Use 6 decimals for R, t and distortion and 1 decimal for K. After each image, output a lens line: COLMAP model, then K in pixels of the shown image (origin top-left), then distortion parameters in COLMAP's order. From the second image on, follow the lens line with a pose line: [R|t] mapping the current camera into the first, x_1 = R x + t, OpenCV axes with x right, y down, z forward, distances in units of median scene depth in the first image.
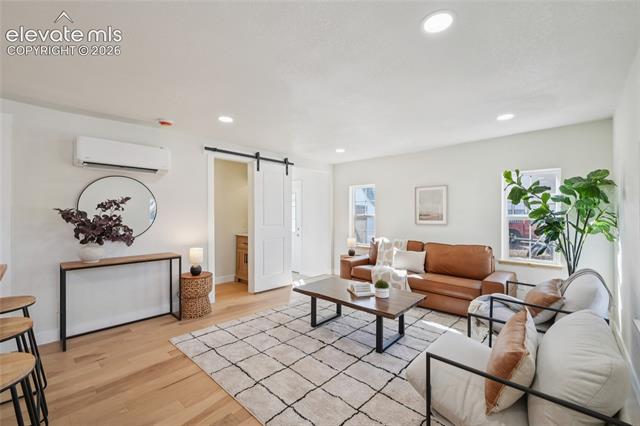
lens RADIAL K [[270.0, 0, 322.0], [0, 270.0, 215.1], [0, 0, 1]] dist [-0.009454, 0.001706]
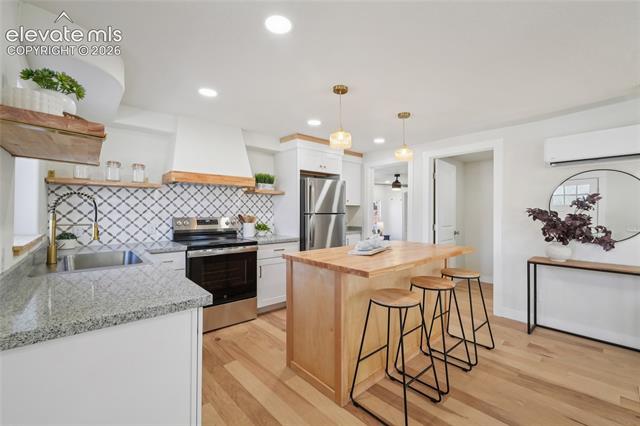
lens RADIAL K [[270.0, 0, 321.5], [0, 270.0, 212.4], [0, 0, 1]] dist [-0.009454, 0.001706]
pose [[-0.095126, -0.003953, -0.995457, 0.231114], [-0.006740, 0.999972, -0.003327, 0.002922], [0.995442, 0.006393, -0.095150, 0.211540]]
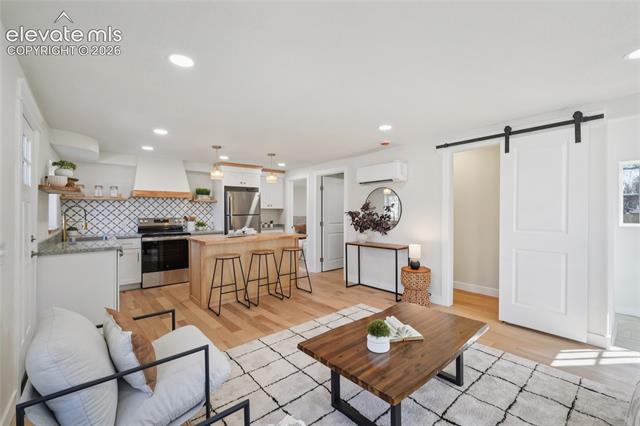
lens RADIAL K [[270.0, 0, 320.2], [0, 270.0, 213.5], [0, 0, 1]] dist [-0.009454, 0.001706]
pose [[-0.118844, -0.001610, -0.992912, 0.843539], [0.000678, 0.999998, -0.001702, -0.002491], [0.992913, -0.000876, -0.118843, 0.951109]]
